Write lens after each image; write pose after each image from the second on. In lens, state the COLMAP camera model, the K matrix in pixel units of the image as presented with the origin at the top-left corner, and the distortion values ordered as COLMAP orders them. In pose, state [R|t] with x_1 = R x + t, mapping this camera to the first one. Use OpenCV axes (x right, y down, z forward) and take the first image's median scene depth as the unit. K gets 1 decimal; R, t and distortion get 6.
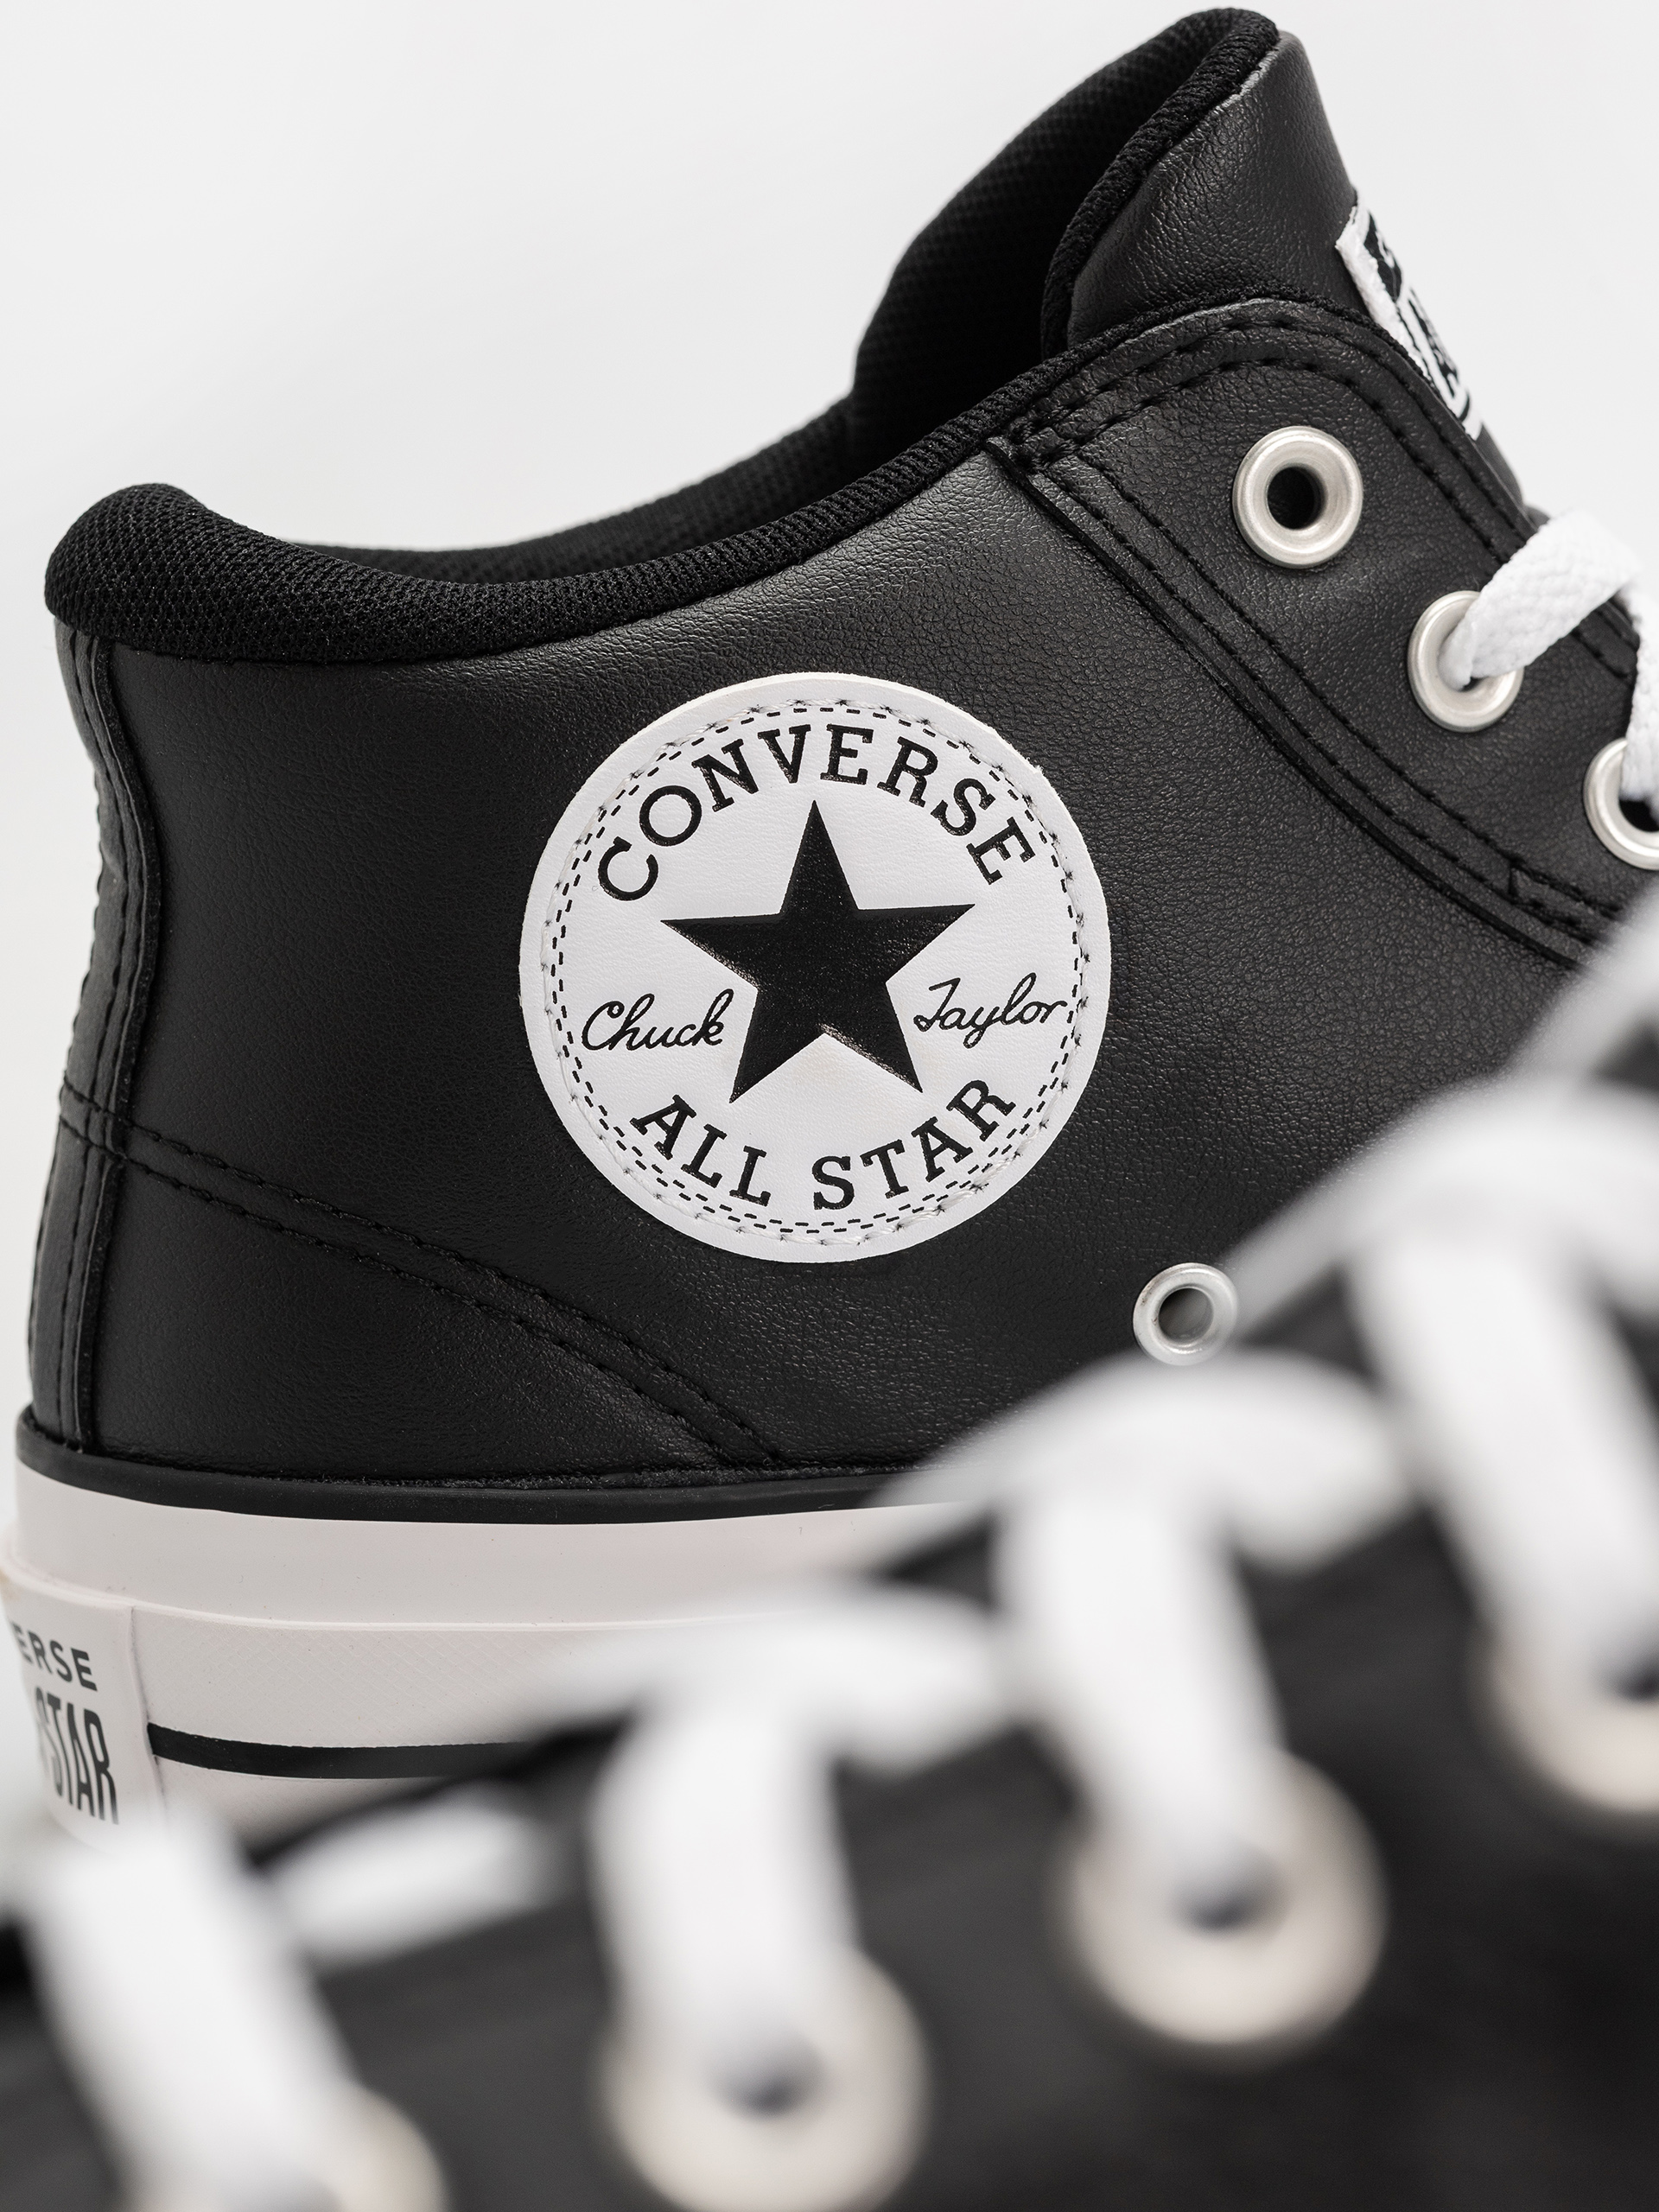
lens RADIAL K [[6716.3, 0, 829.1], [0, 6716.3, 1106.7], [0, 0, 1]] dist [-0.019813, 0.000000]
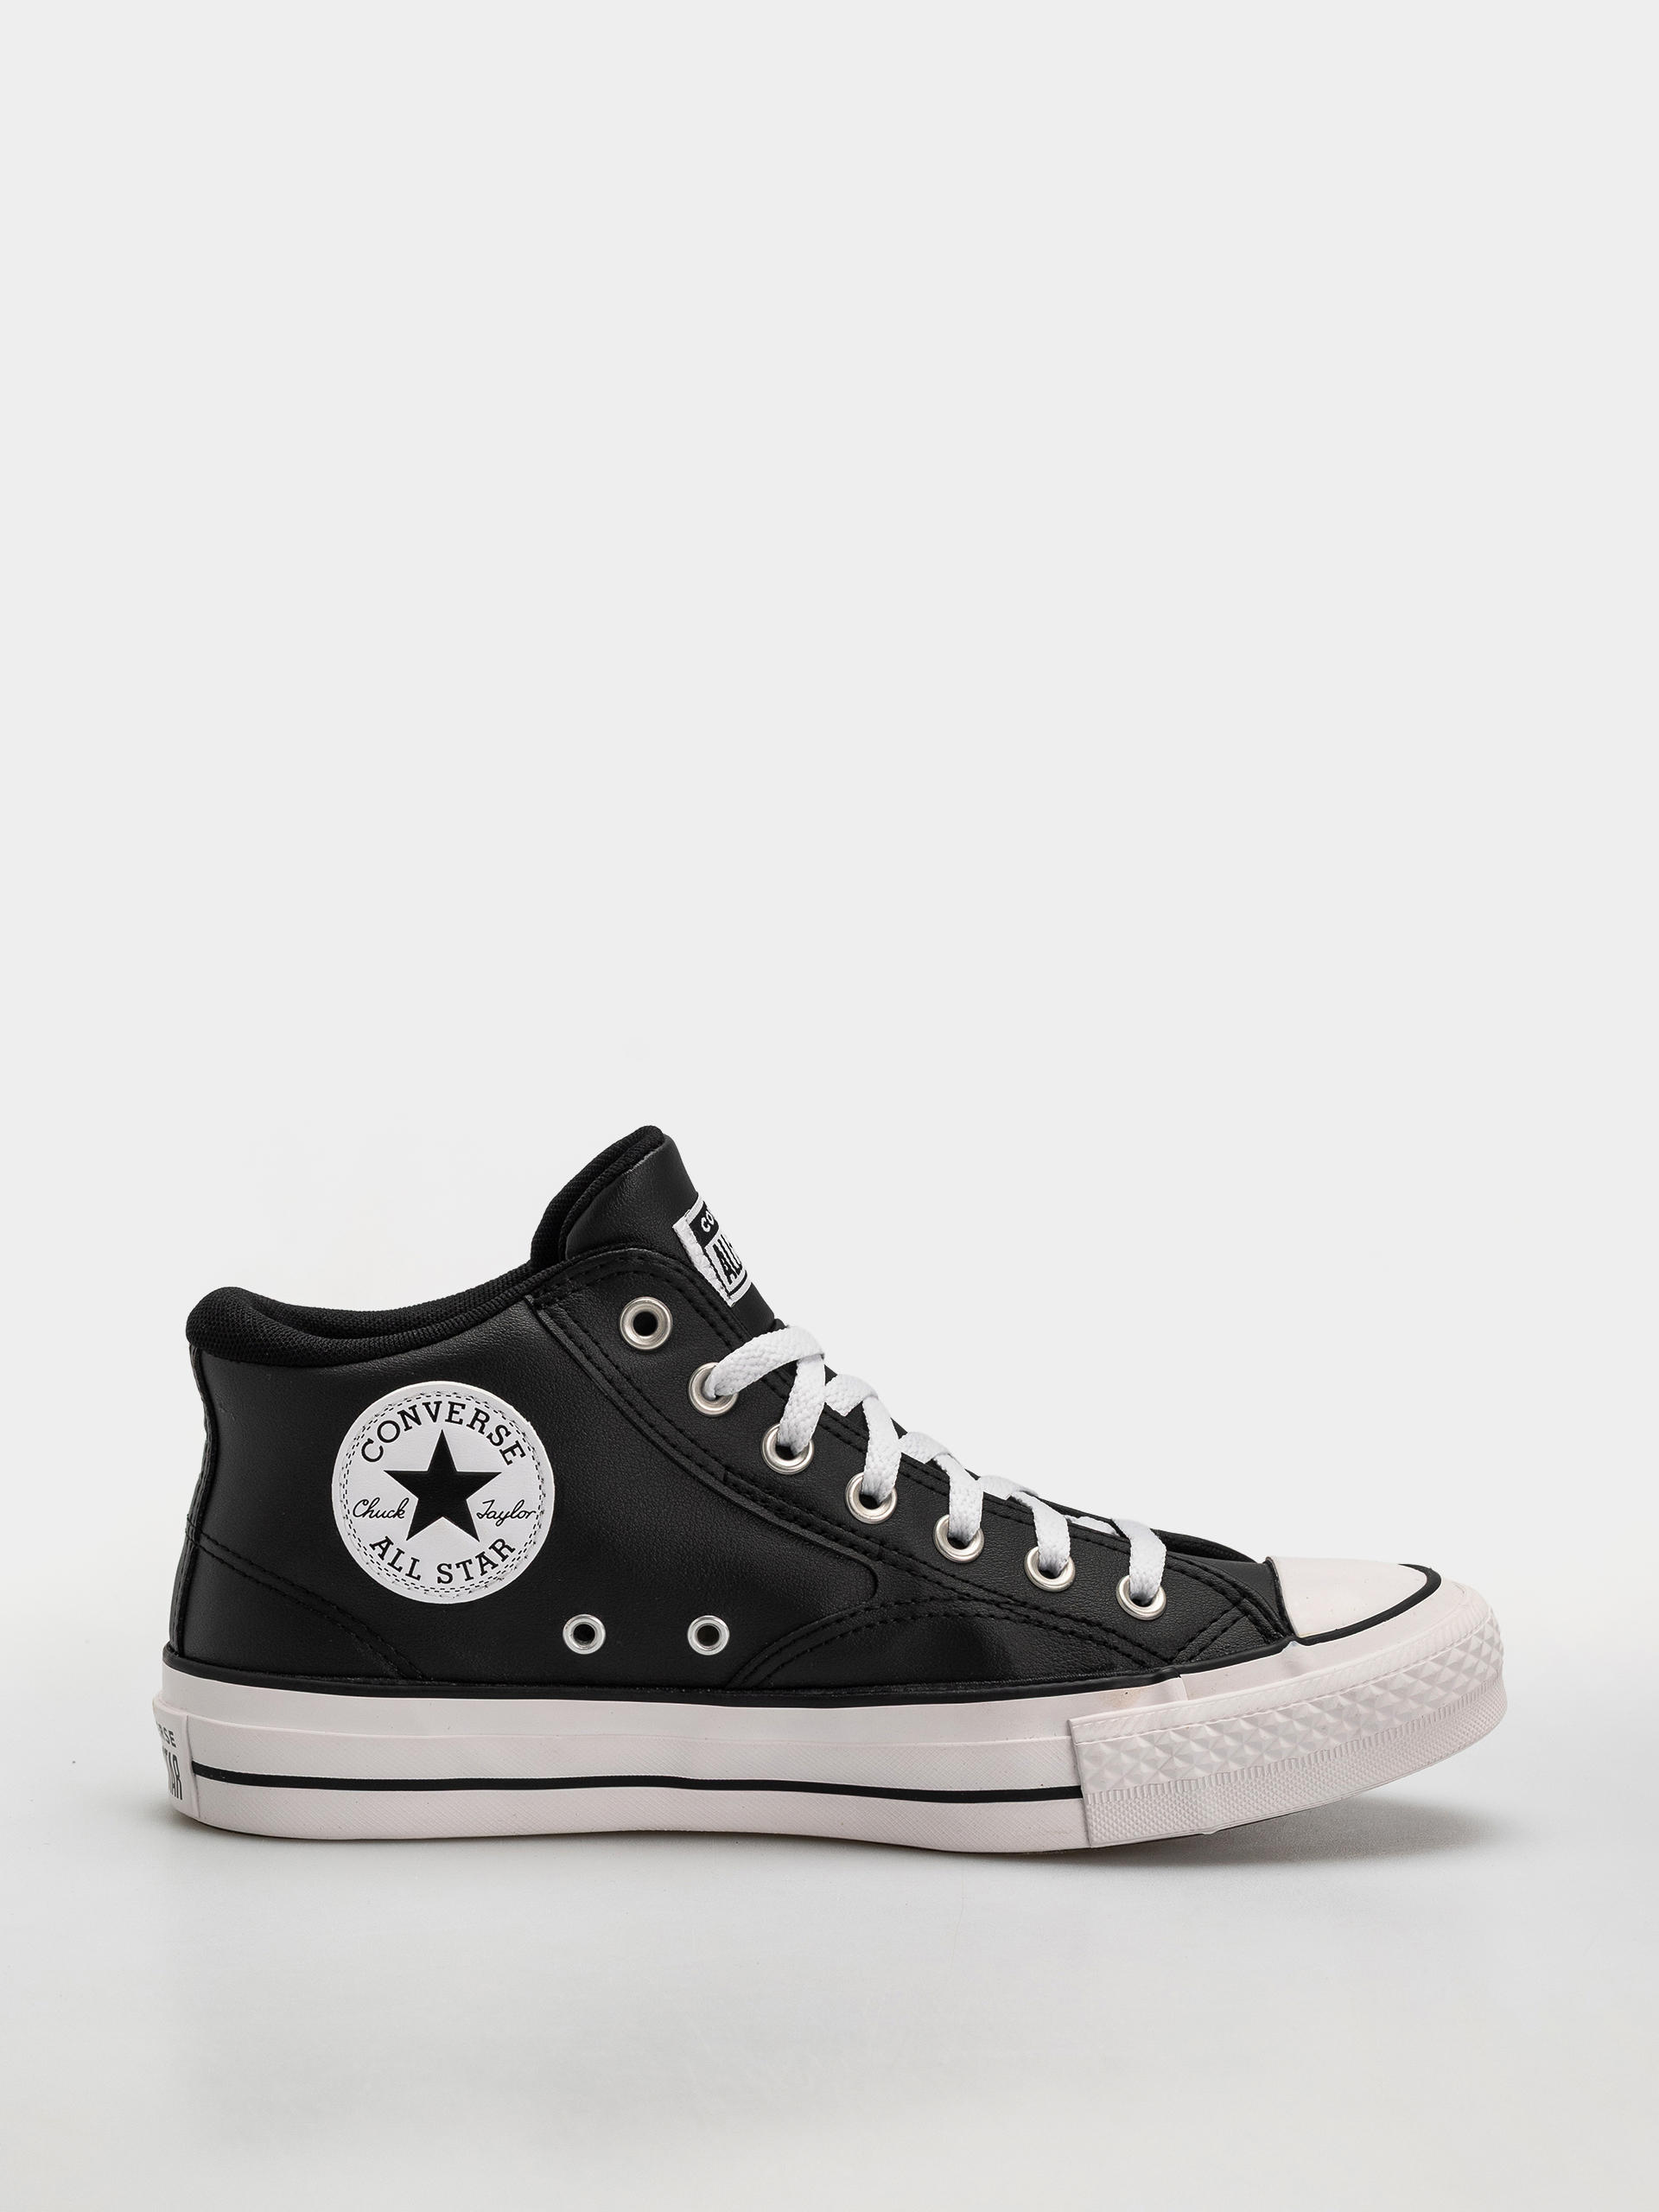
lens RADIAL K [[6716.3, 0, 830.3], [0, 6716.3, 1105.7], [0, 0, 1]] dist [-0.019813, 0.000000]
pose [[0.979647, 0.059053, -0.191845, 0.646013], [-0.068753, 0.996650, -0.044301, -0.065621], [0.188586, 0.056589, 0.980425, -1.574277]]
